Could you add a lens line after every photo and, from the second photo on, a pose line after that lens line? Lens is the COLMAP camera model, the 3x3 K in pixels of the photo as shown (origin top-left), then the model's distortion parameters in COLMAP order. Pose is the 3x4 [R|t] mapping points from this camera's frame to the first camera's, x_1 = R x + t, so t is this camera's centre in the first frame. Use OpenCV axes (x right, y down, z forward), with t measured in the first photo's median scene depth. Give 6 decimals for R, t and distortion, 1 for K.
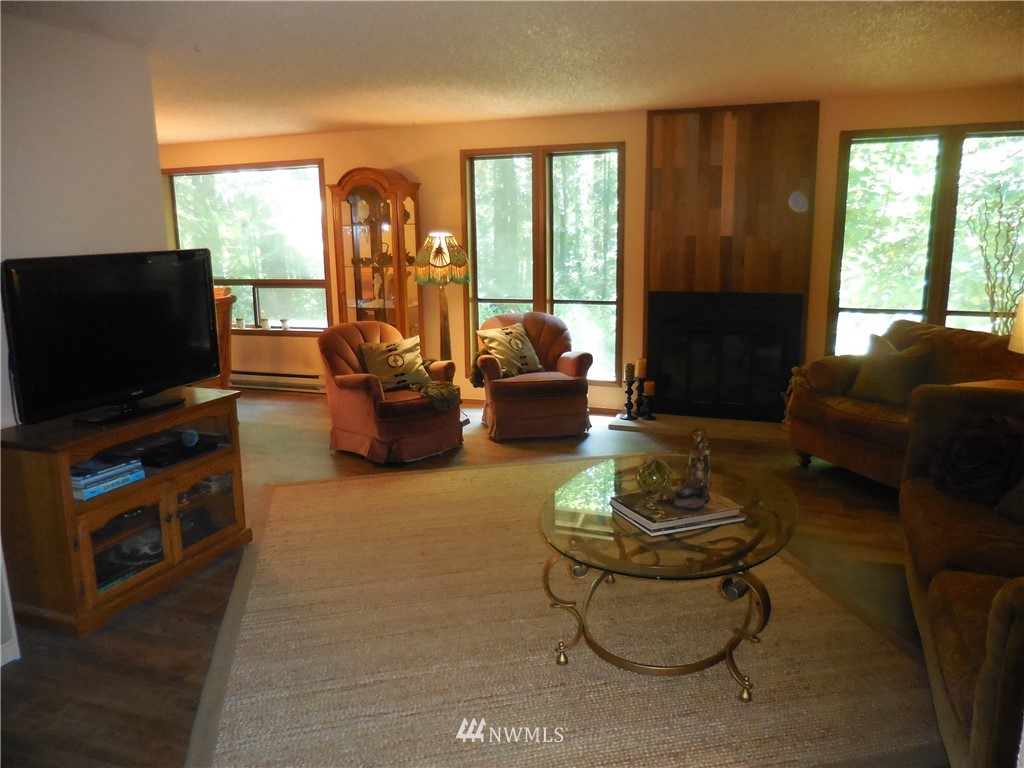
lens RADIAL K [[770.7, 0, 507.3], [0, 770.7, 381.8], [0, 0, 1]] dist [-0.006675, -0.001629]
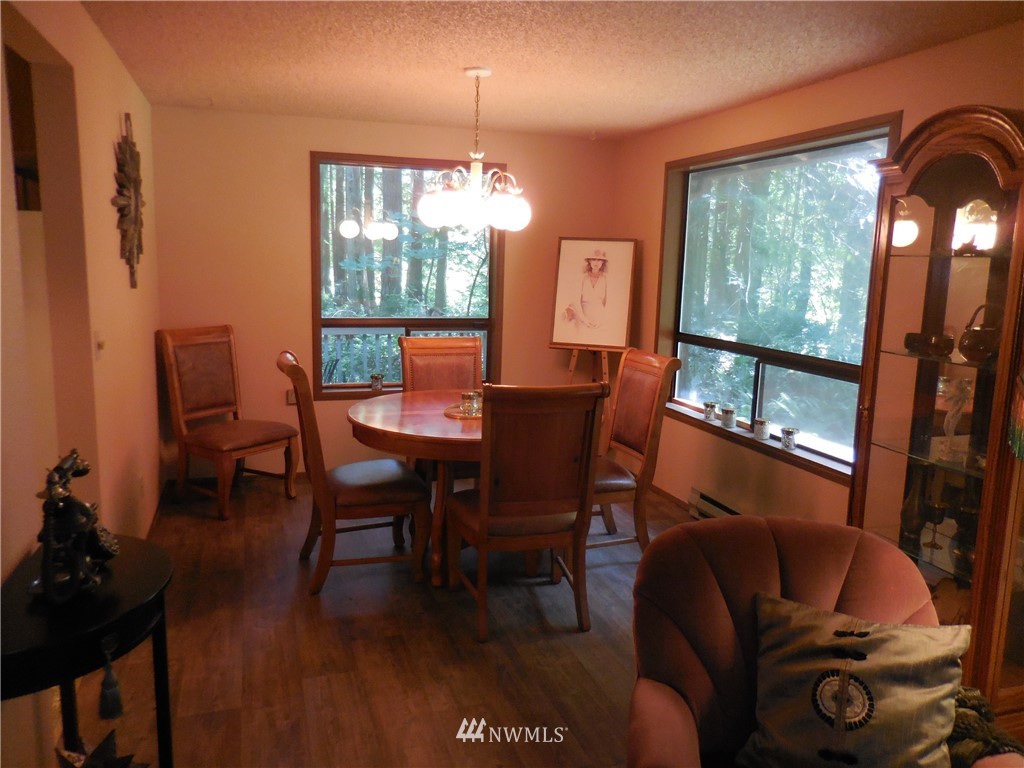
lens RADIAL K [[770.7, 0, 507.3], [0, 770.7, 381.8], [0, 0, 1]] dist [-0.006675, -0.001629]
pose [[0.635339, 0.154211, -0.756679, -0.020699], [-0.190776, 0.980830, 0.039710, -0.126381], [0.748297, 0.119126, 0.652580, 0.656152]]
